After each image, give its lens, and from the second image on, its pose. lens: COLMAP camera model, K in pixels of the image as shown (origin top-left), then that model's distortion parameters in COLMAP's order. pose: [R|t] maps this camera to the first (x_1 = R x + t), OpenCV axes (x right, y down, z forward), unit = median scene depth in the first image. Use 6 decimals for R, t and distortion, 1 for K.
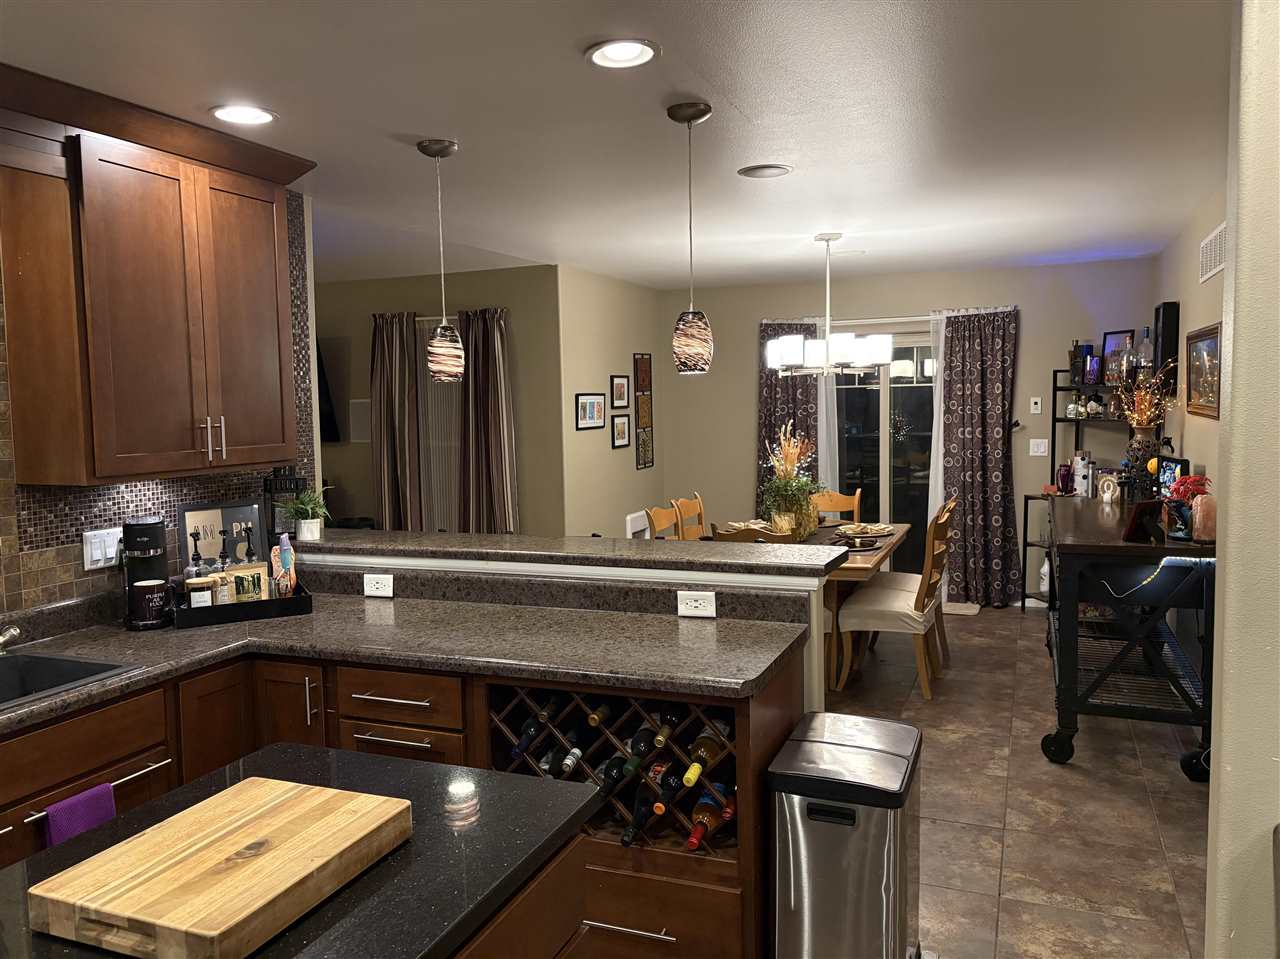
lens RADIAL K [[962.8, 0, 630.8], [0, 962.8, 481.4], [0, 0, 1]] dist [0.051977, -0.068427]
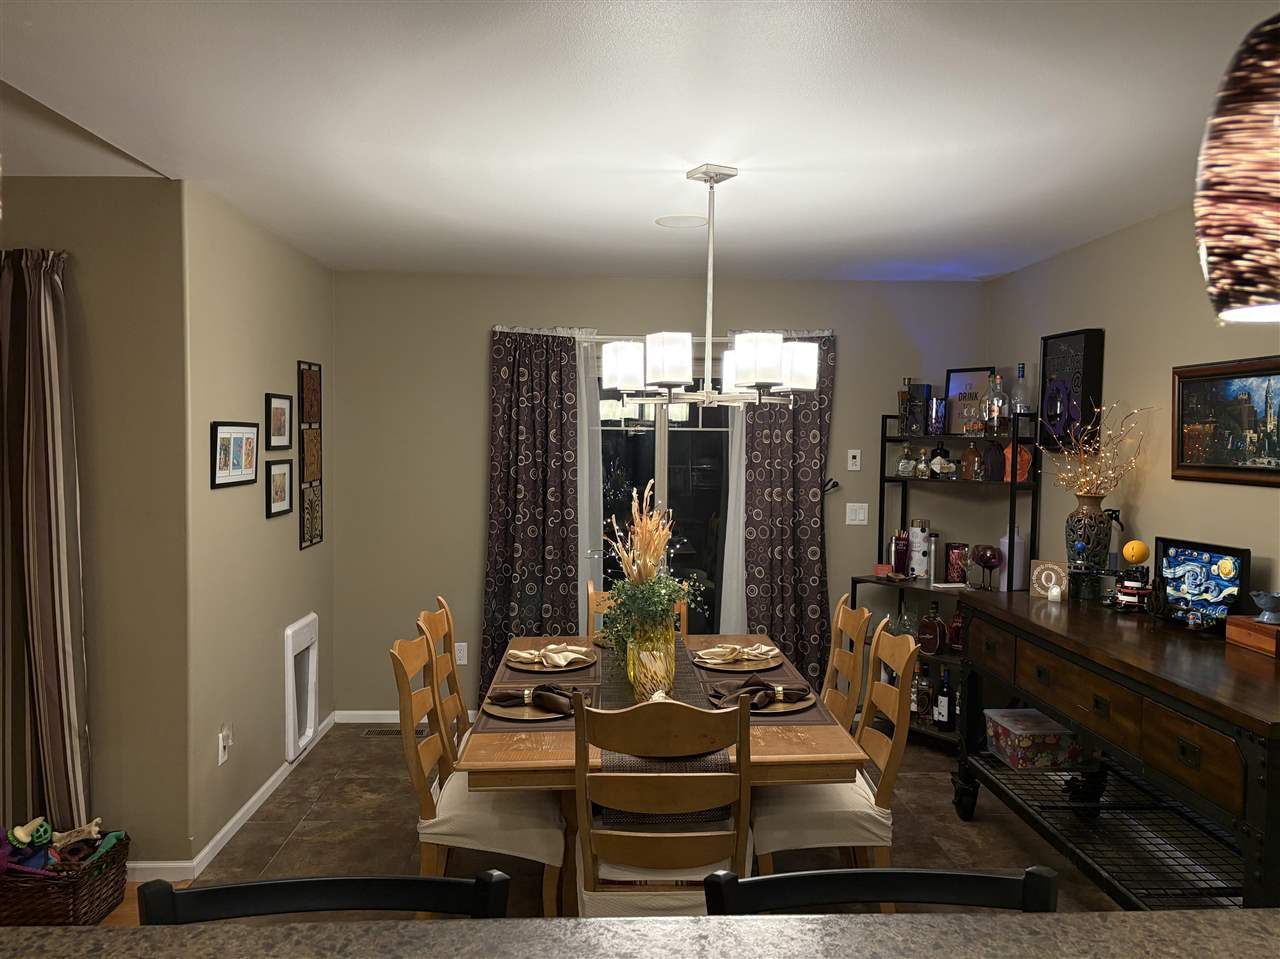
lens RADIAL K [[962.8, 0, 640.0], [0, 962.8, 473.9], [0, 0, 1]] dist [0.051977, -0.068427]
pose [[0.902947, 0.013970, 0.429525, -0.068329], [0.008648, 0.998678, -0.050661, -0.029199], [-0.429665, 0.049459, 0.901633, 0.372386]]
